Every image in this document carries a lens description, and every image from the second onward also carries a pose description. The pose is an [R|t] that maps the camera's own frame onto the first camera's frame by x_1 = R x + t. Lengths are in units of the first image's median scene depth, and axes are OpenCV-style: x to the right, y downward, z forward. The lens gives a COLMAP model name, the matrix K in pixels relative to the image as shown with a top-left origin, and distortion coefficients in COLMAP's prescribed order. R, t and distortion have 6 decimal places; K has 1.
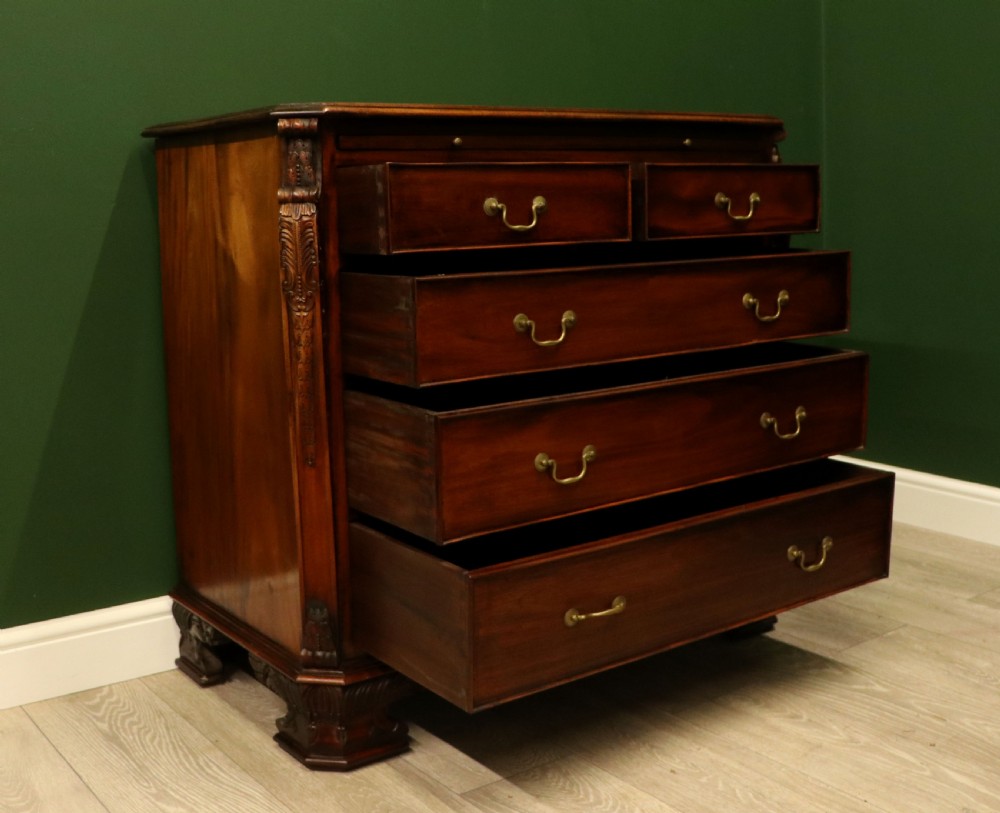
lens RADIAL K [[1229.9, 0, 457.2], [0, 1229.9, 381.8], [0, 0, 1]] dist [-0.193004, 0.160397]
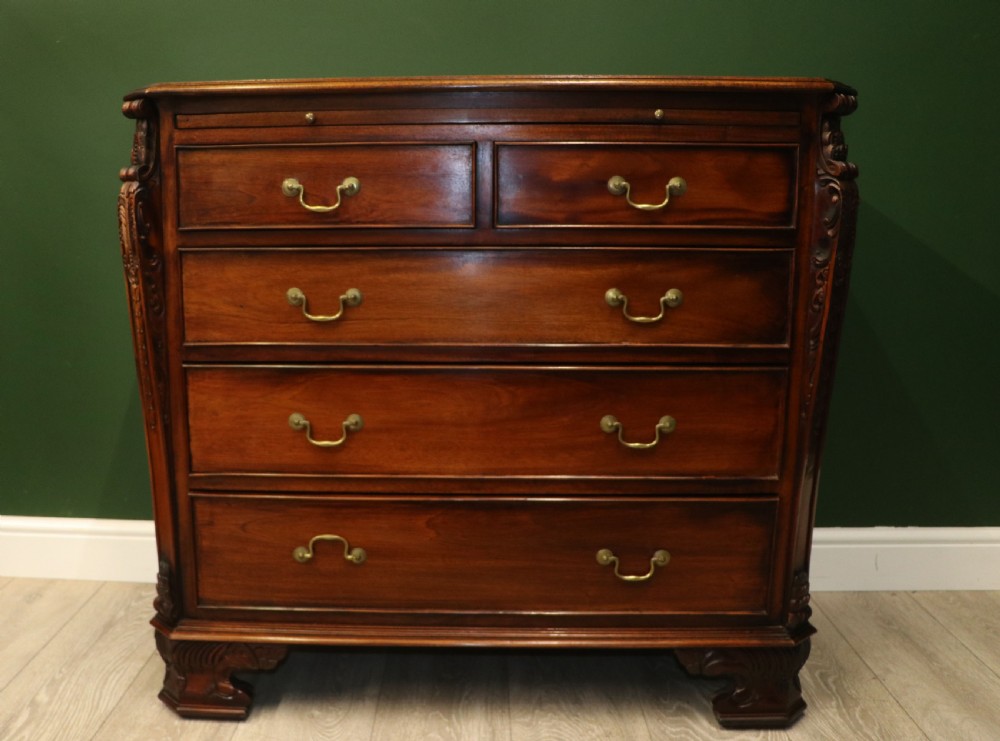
lens RADIAL K [[937.1, 0, 425.2], [0, 937.1, 374.5], [0, 0, 1]] dist [-0.183087, 0.139189]
pose [[0.786096, 0.128445, -0.604611, 0.508471], [-0.109366, 0.991640, 0.068473, -0.056043], [0.608352, 0.012297, 0.793572, 0.474160]]
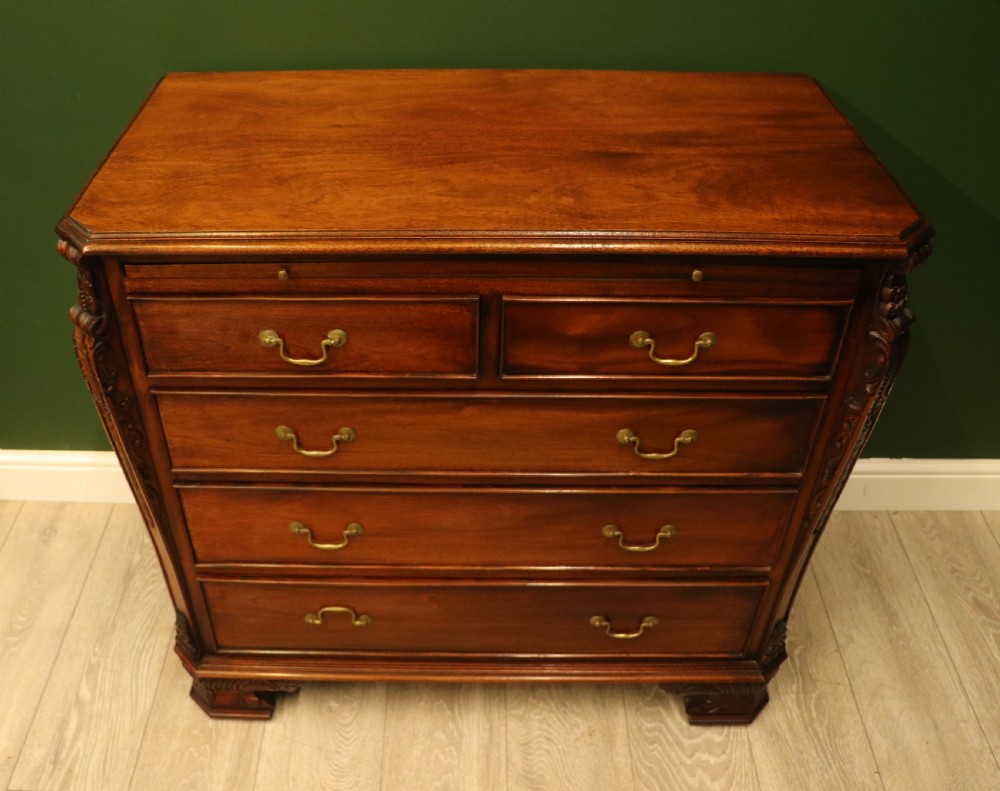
lens RADIAL K [[970.3, 0, 437.1], [0, 970.3, 394.9], [0, 0, 1]] dist [-0.176186, 0.123198]
pose [[0.800804, 0.382632, -0.460767, 0.384814], [-0.097873, 0.842582, 0.529600, -0.455410], [0.590875, -0.379009, 0.712193, 0.563538]]
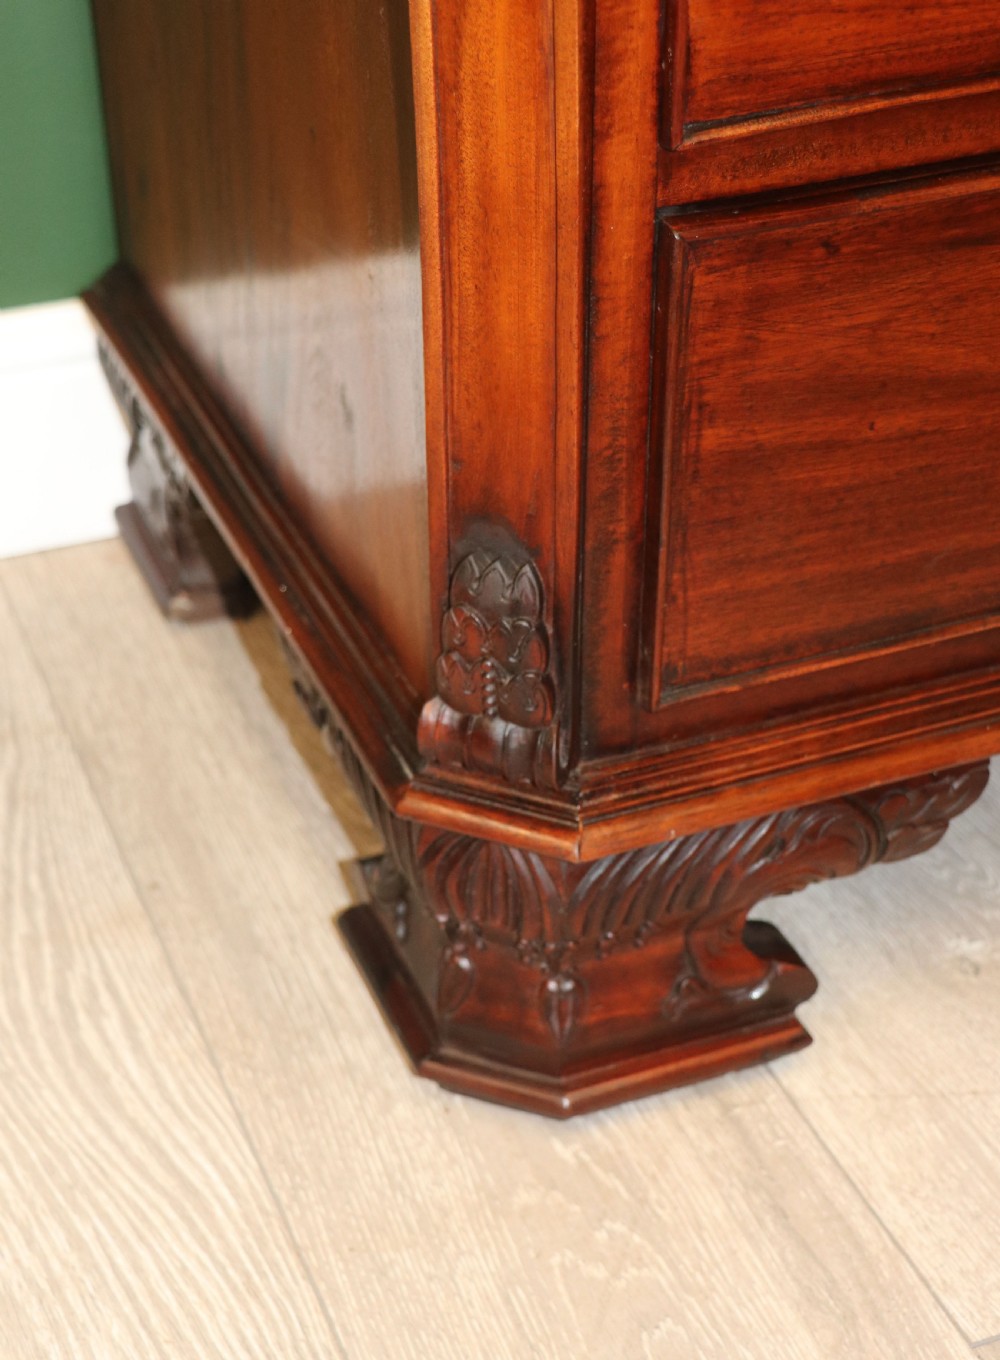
lens RADIAL K [[2352.9, 0, 483.2], [0, 2352.9, 747.5], [0, 0, 1]] dist [0.050353, 0.102962]
pose [[0.972097, 0.148666, -0.181455, -0.025332], [-0.053082, 0.892876, 0.447162, 0.010239], [0.228494, -0.425053, 0.875854, 0.548573]]
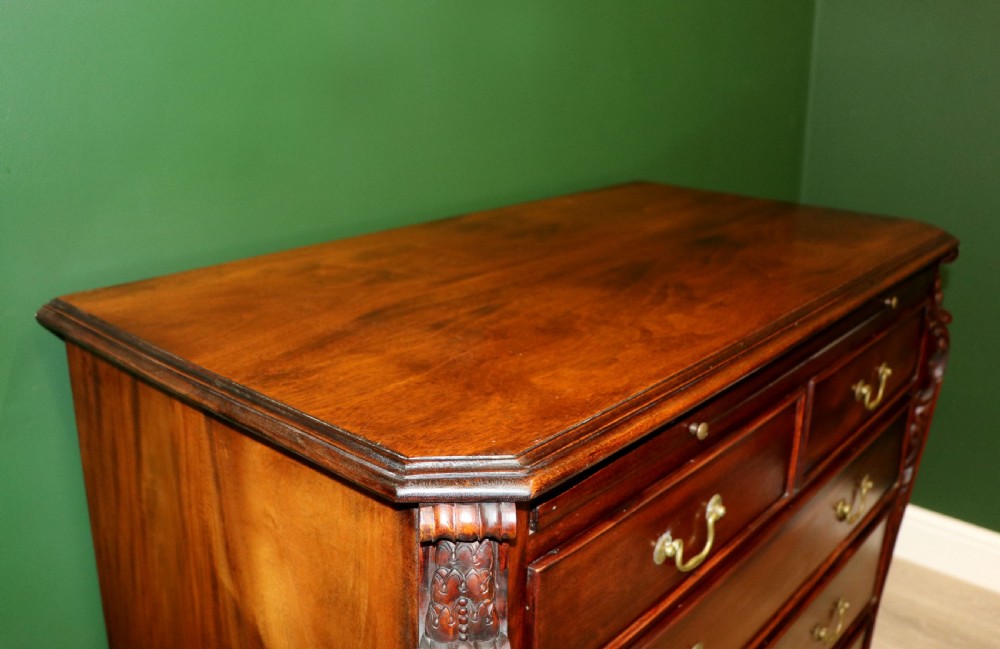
lens RADIAL K [[916.4, 0, 471.2], [0, 916.4, 323.2], [0, 0, 1]] dist [-0.155560, -0.001144]
pose [[0.974458, -0.035108, 0.221809, -0.175557], [0.001924, 0.988973, 0.148082, -0.289629], [-0.224562, -0.143873, 0.963780, 0.629280]]
